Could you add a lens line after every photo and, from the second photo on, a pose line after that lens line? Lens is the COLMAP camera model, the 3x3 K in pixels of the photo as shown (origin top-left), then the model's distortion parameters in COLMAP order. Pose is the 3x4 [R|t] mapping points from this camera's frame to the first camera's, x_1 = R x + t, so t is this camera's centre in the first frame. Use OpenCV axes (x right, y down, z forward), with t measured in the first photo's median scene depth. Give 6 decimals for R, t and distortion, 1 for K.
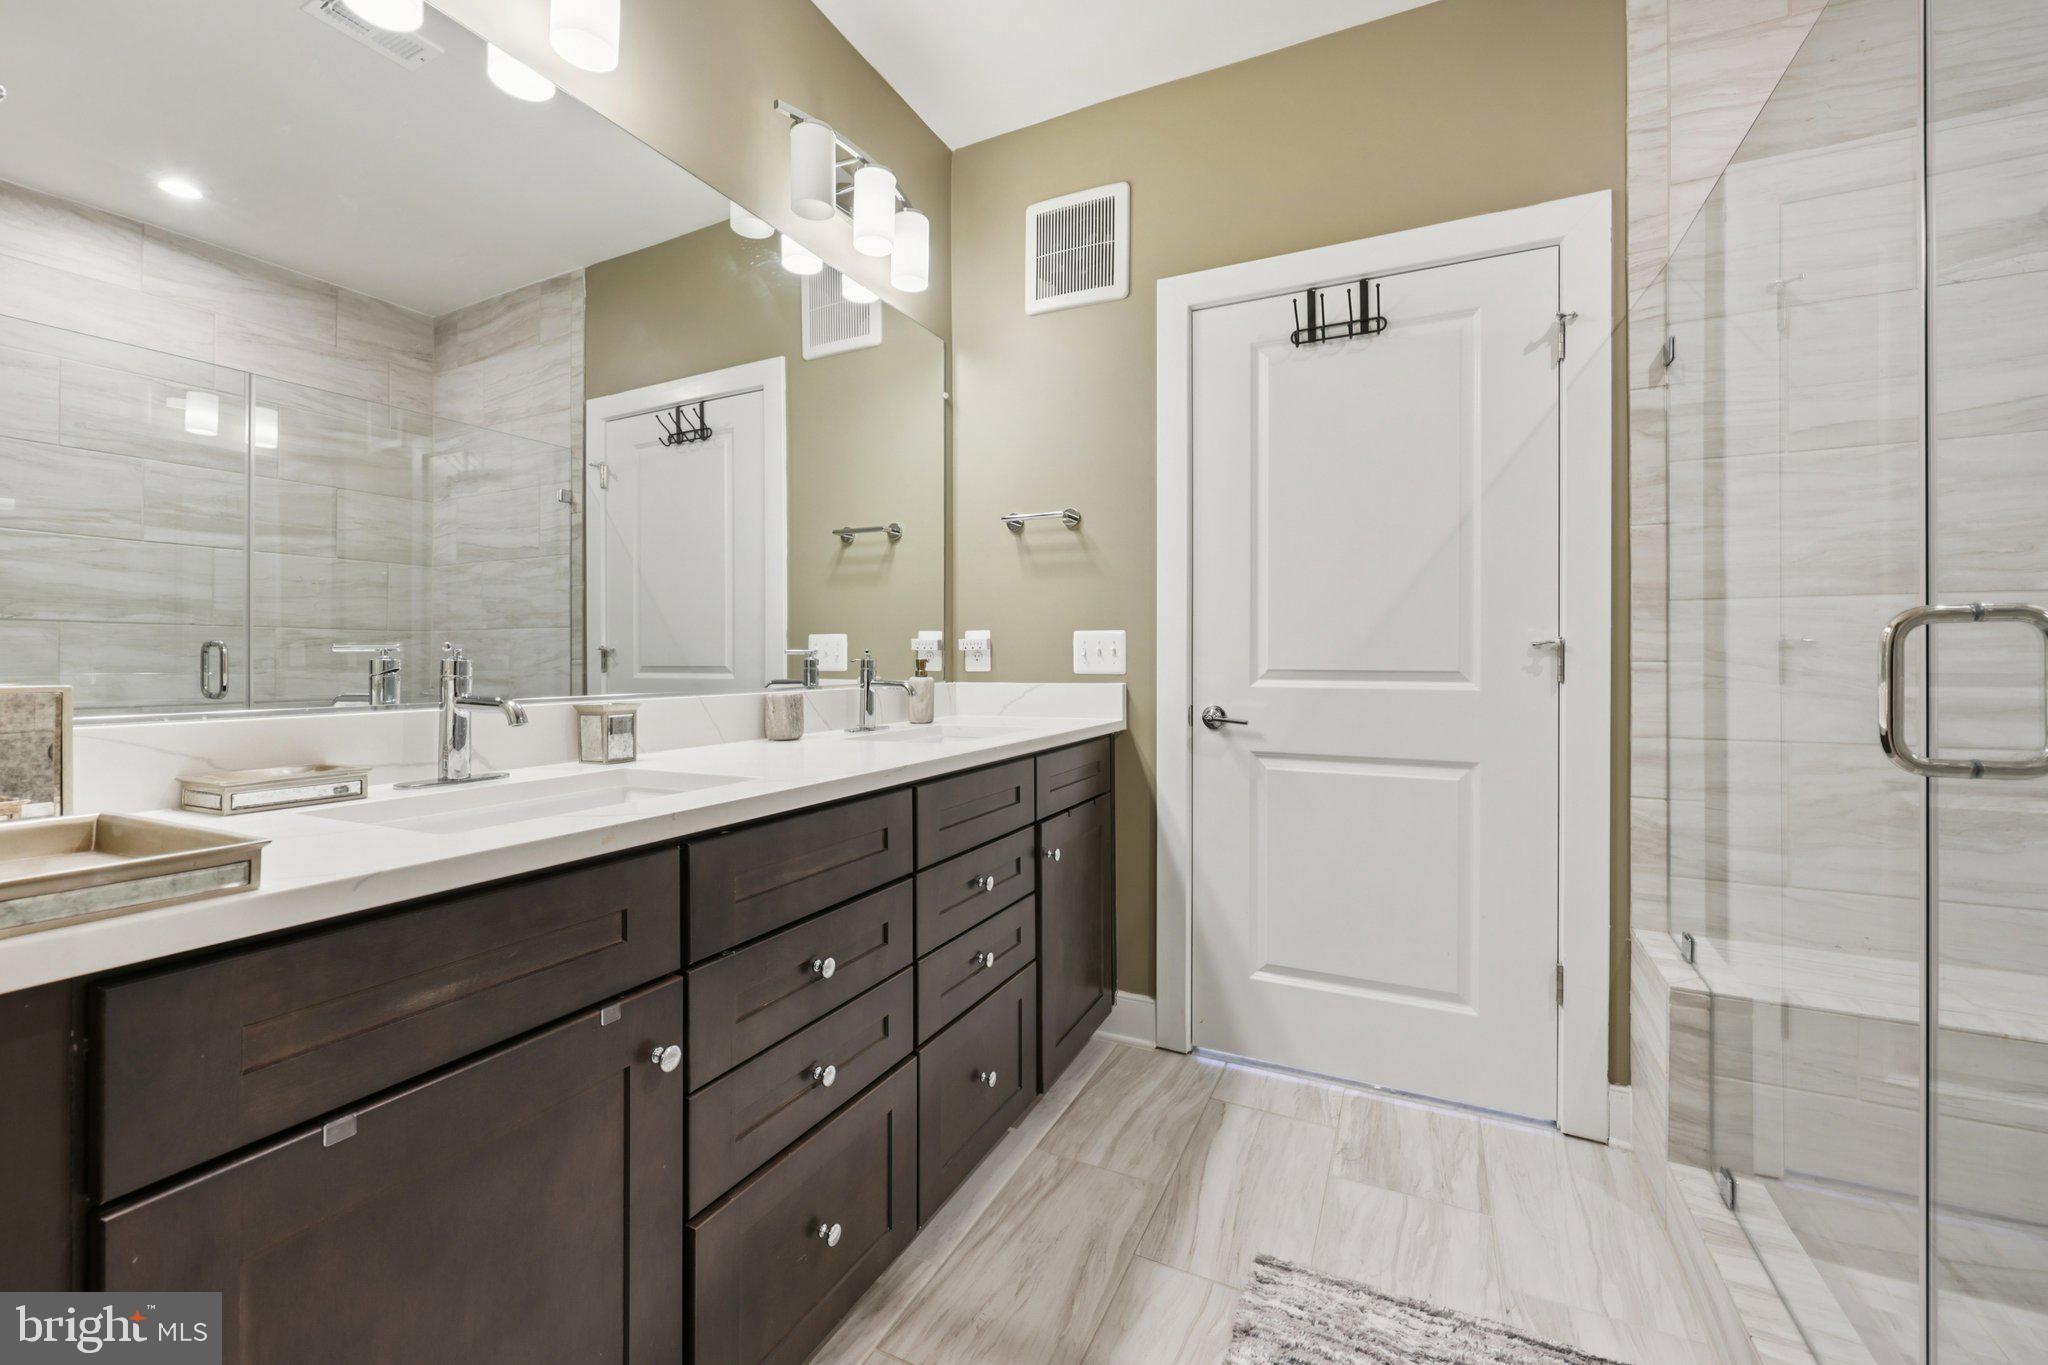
lens RADIAL K [[838.4, 0, 1022.9], [0, 838.4, 654.9], [0, 0, 1]] dist [-0.000930, -0.000136]
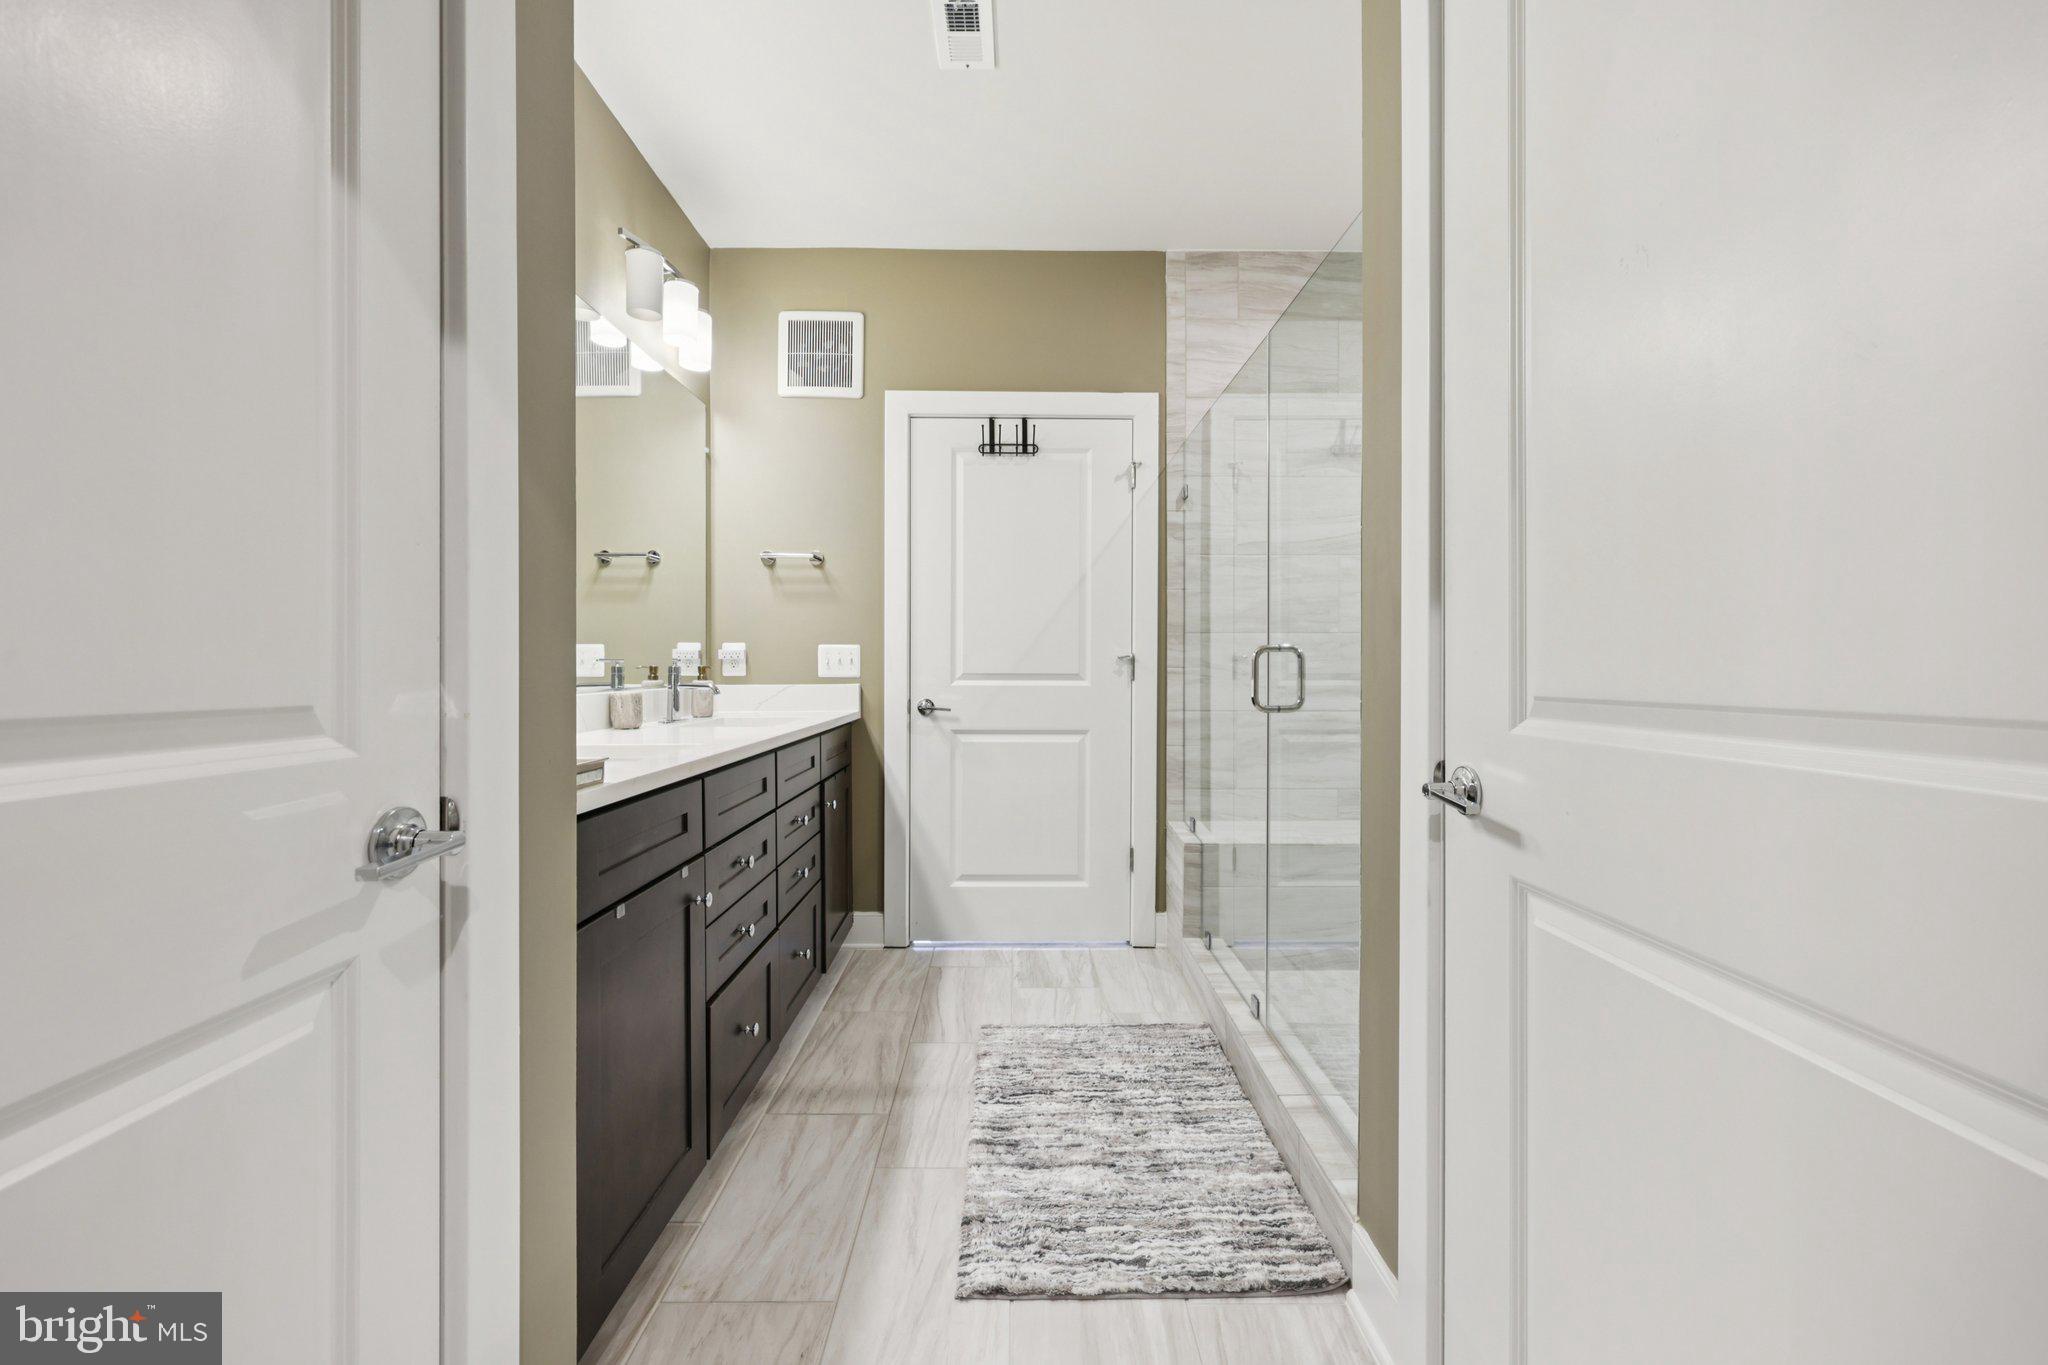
lens RADIAL K [[828.1, 0, 1027.9], [0, 828.1, 665.7], [0, 0, 1]] dist [0.000892, 0.000062]
pose [[0.893620, 0.000590, 0.448824, -0.294612], [-0.002708, 0.999988, 0.004078, -0.002243], [-0.448816, -0.004860, 0.893611, -0.394380]]
